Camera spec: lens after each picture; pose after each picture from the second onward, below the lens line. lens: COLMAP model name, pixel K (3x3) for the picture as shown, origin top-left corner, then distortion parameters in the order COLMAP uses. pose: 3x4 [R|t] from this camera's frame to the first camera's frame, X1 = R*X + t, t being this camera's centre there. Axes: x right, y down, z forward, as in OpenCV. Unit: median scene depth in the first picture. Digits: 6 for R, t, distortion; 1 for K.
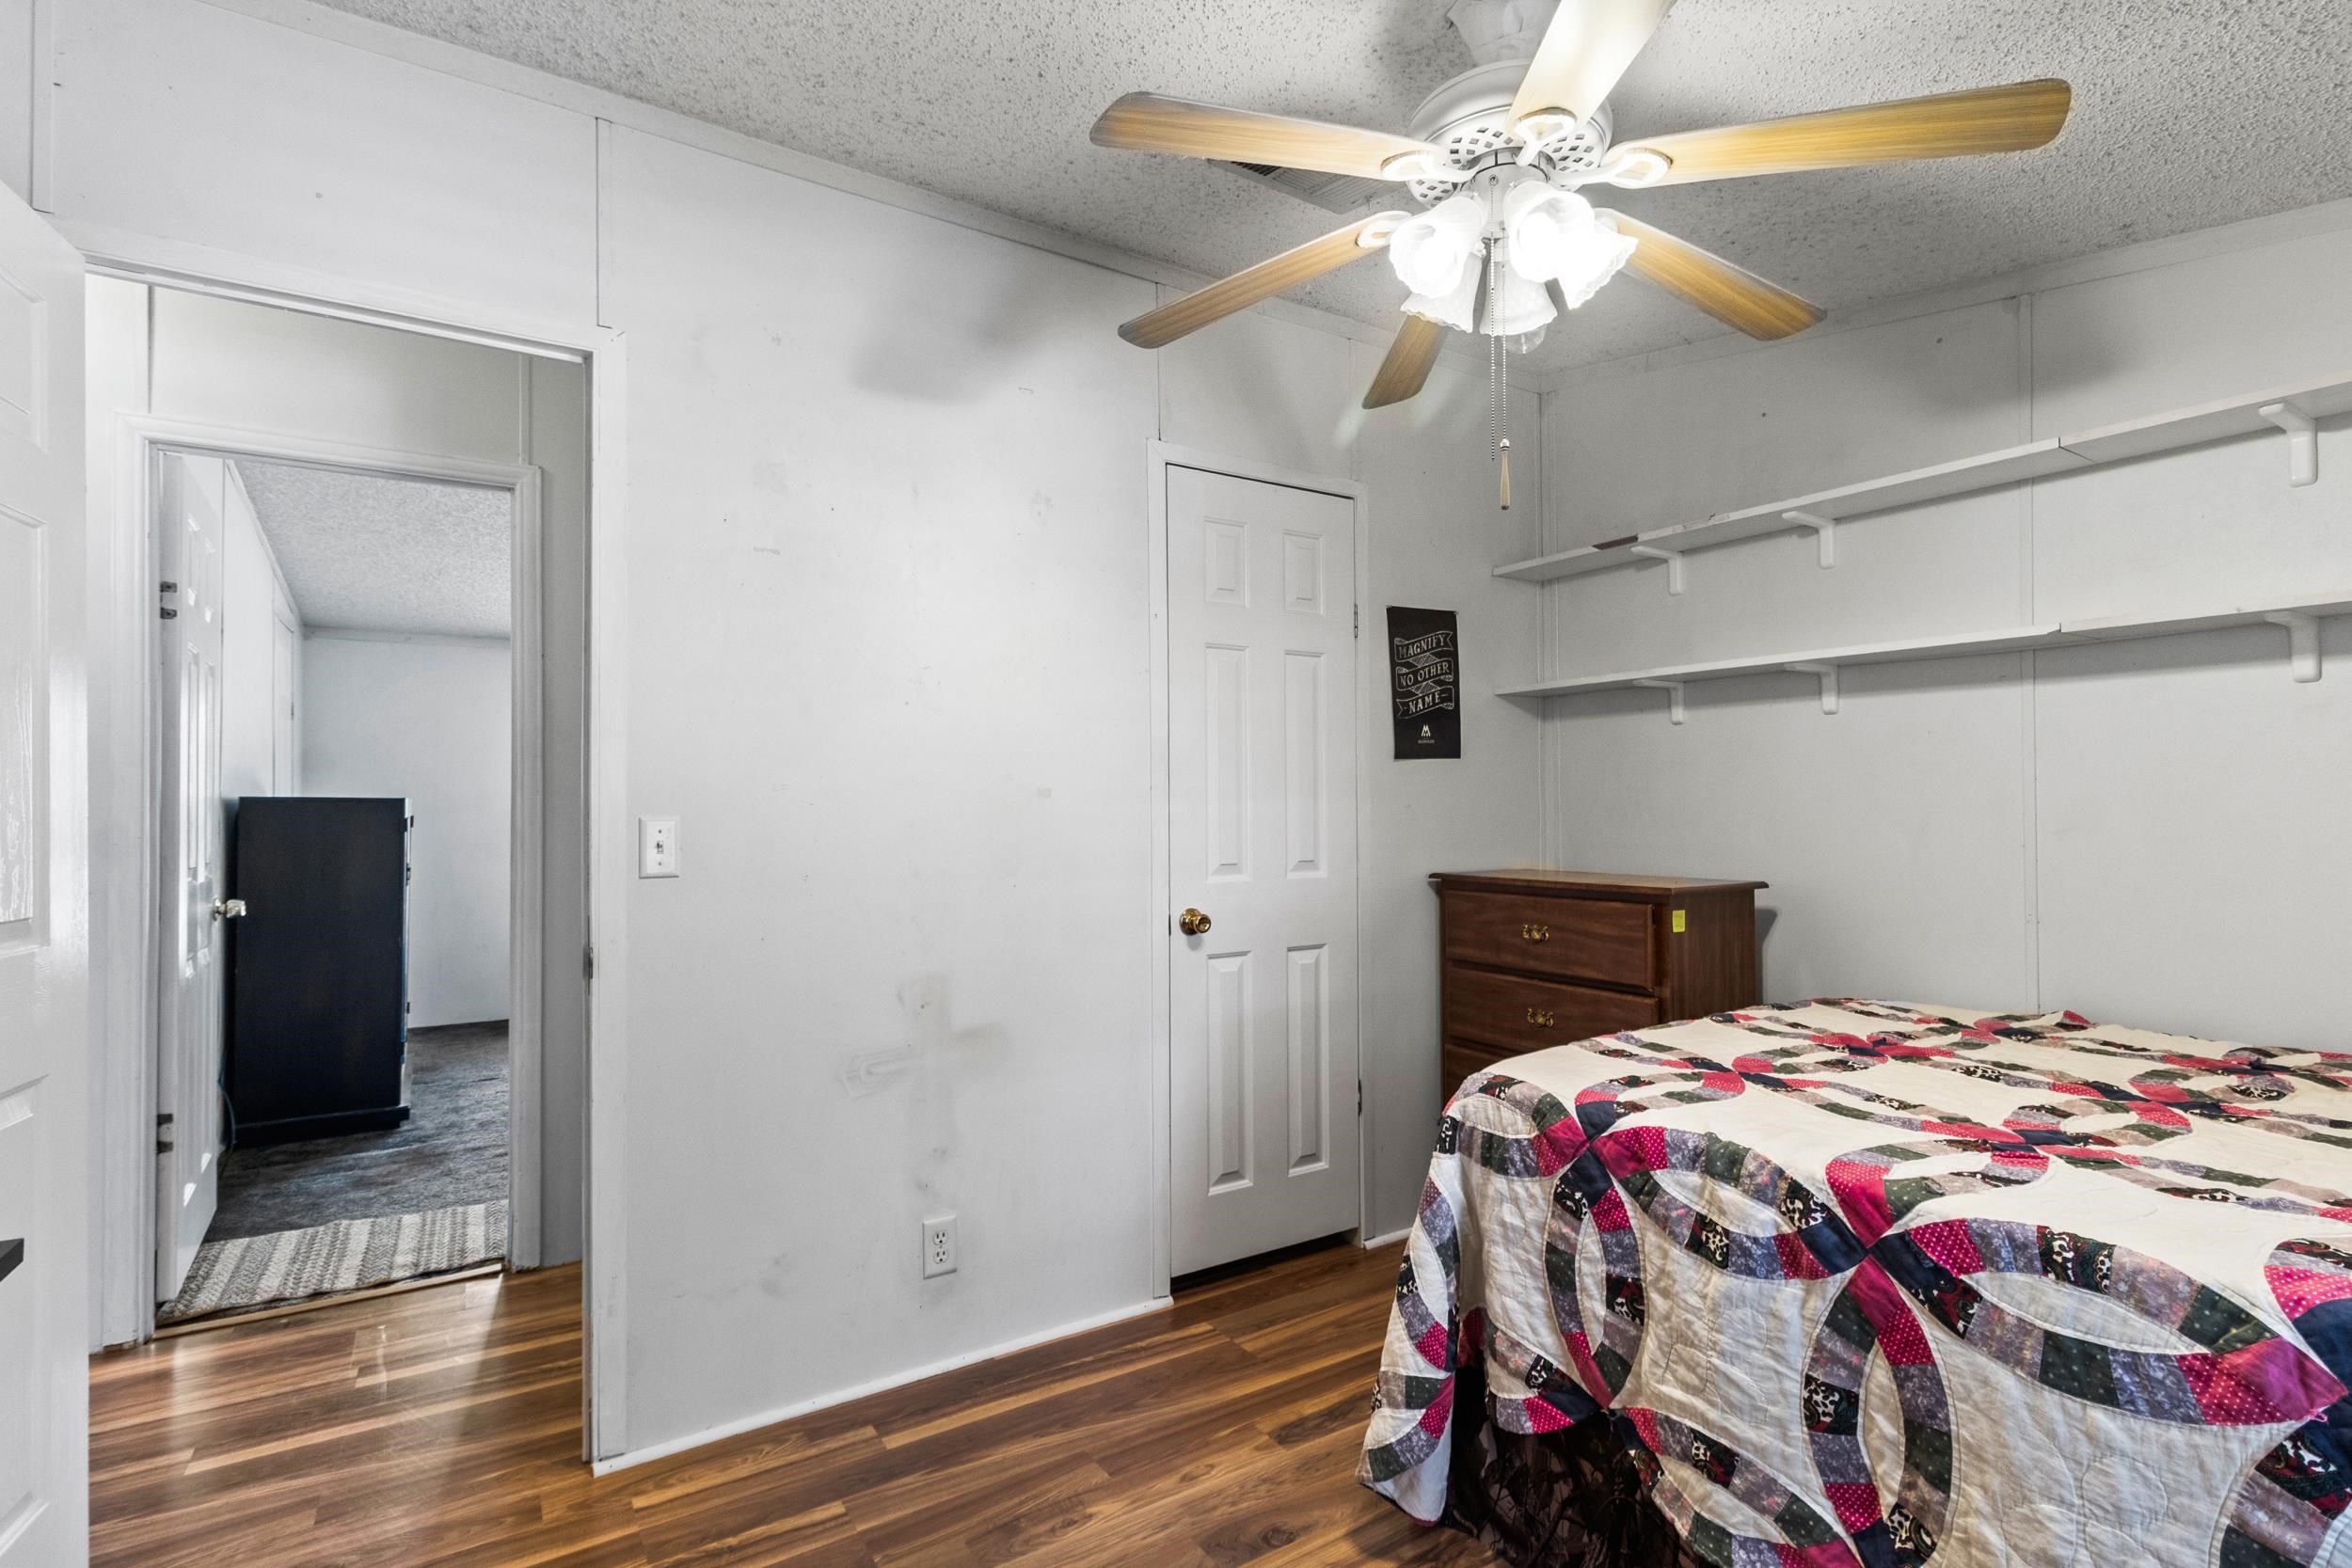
lens RADIAL K [[1091.7, 0, 1166.6], [0, 1091.7, 788.4], [0, 0, 1]] dist [0.000275, 0.000712]
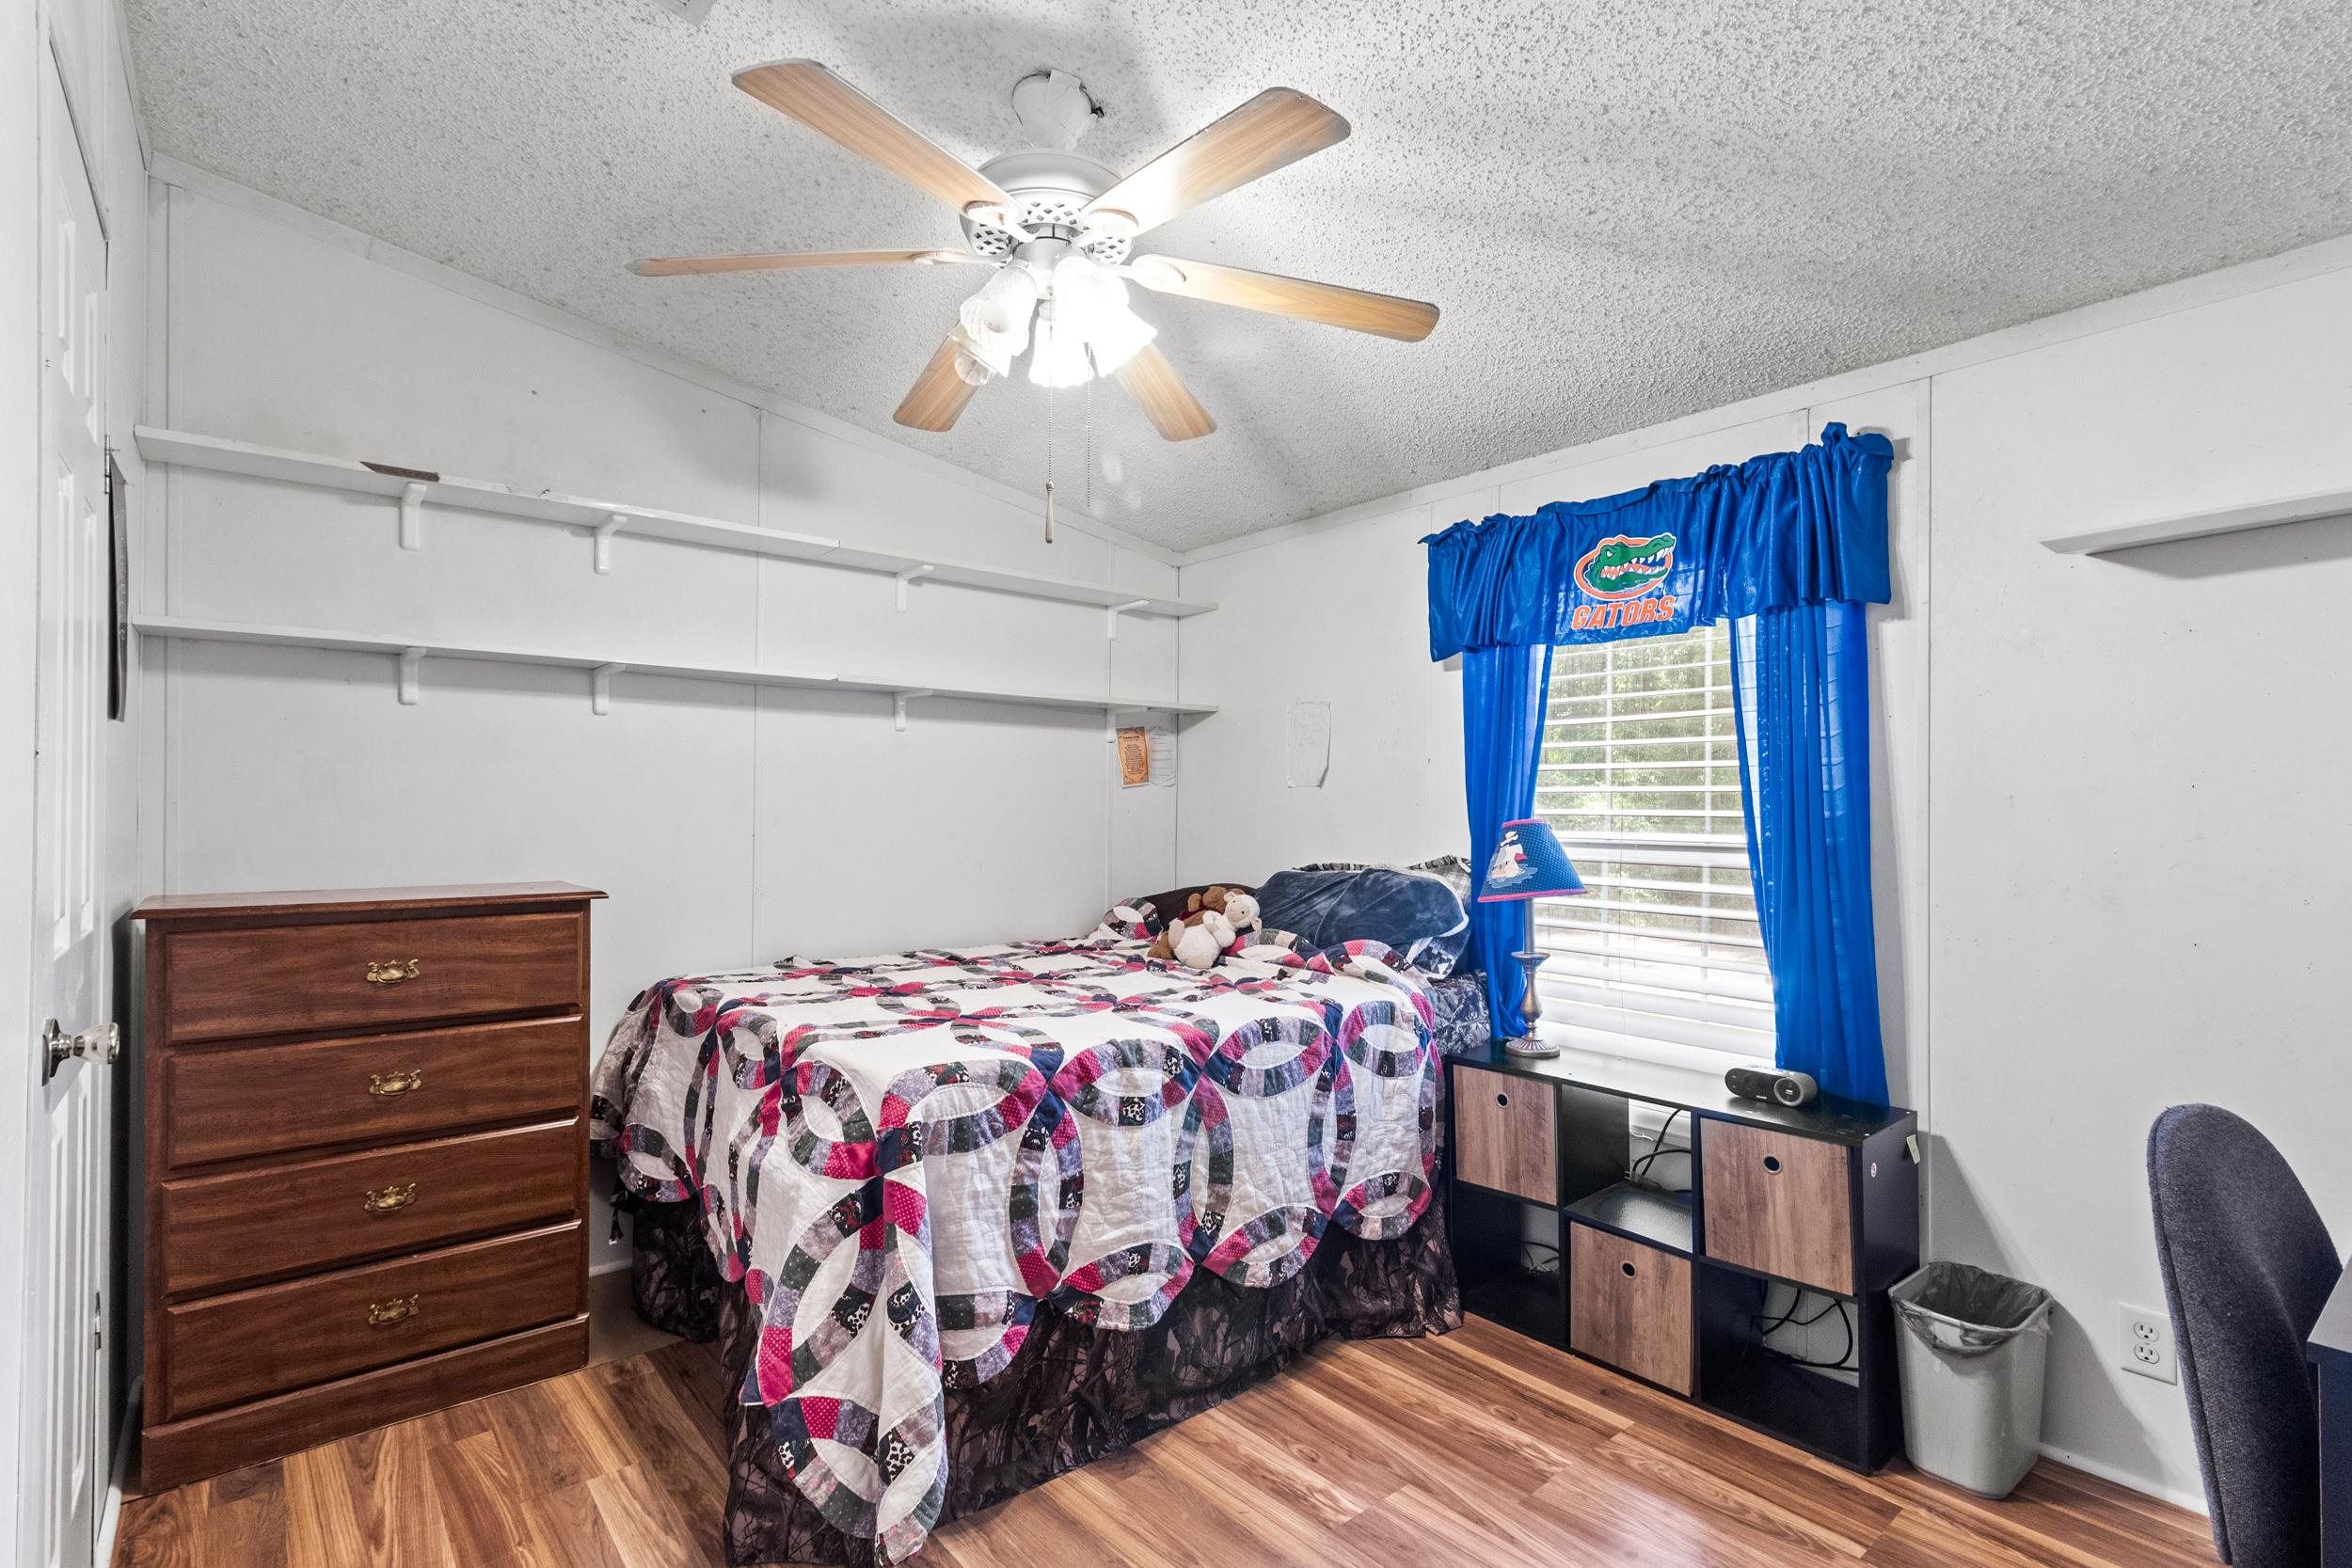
lens RADIAL K [[1091.7, 0, 1165.7], [0, 1091.7, 795.2], [0, 0, 1]] dist [0.000275, 0.000712]
pose [[-0.109443, 0.012058, 0.993920, -0.861688], [-0.023635, 0.999612, -0.014730, 0.019294], [-0.993712, -0.025104, -0.109115, 1.037077]]
